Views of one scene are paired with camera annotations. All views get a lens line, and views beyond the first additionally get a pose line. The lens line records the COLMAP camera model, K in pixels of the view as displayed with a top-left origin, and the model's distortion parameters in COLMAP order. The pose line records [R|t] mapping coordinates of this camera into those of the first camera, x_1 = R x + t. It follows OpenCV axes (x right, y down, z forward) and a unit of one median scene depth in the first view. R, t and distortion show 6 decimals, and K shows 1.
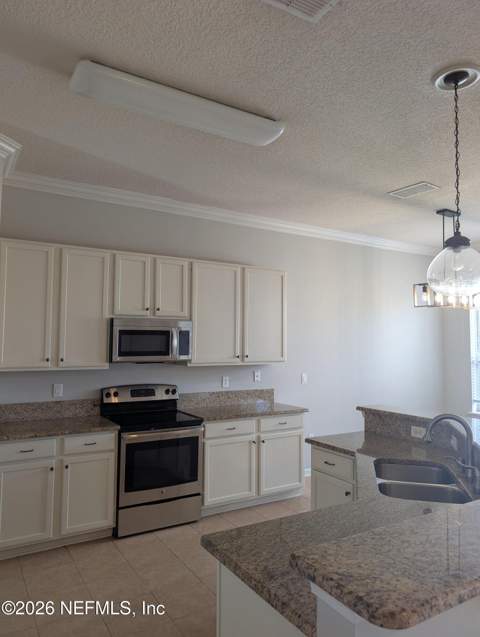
lens RADIAL K [[454.4, 0, 240.0], [0, 454.4, 318.5], [0, 0, 1]] dist [0.028358, -0.001923]
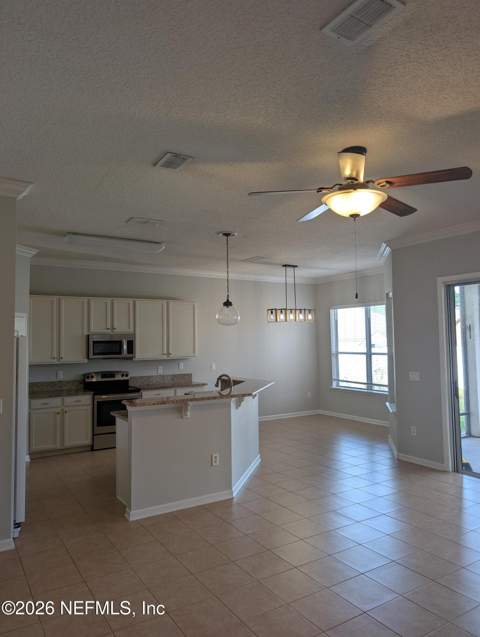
lens RADIAL K [[454.4, 0, 240.0], [0, 454.4, 318.5], [0, 0, 1]] dist [0.028358, -0.001923]
pose [[0.999656, -0.023092, 0.012458, 0.292885], [0.023067, 0.999732, 0.002148, -0.053155], [-0.012504, -0.001860, 0.999920, -0.803090]]
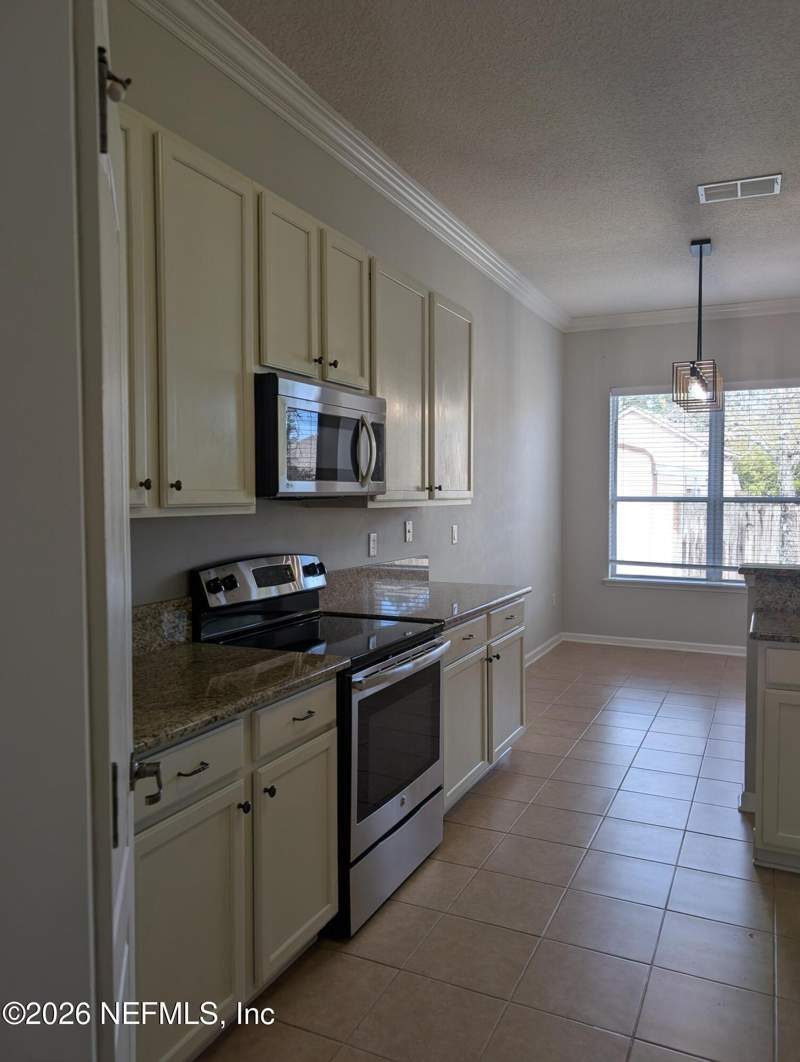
lens RADIAL K [[757.6, 0, 400.0], [0, 757.6, 531.0], [0, 0, 1]] dist [0.028358, -0.001923]
pose [[0.844625, -0.033756, 0.534293, -0.499555], [-0.024055, 0.994609, 0.100864, 0.056000], [-0.534818, -0.098045, 0.839260, 0.401545]]
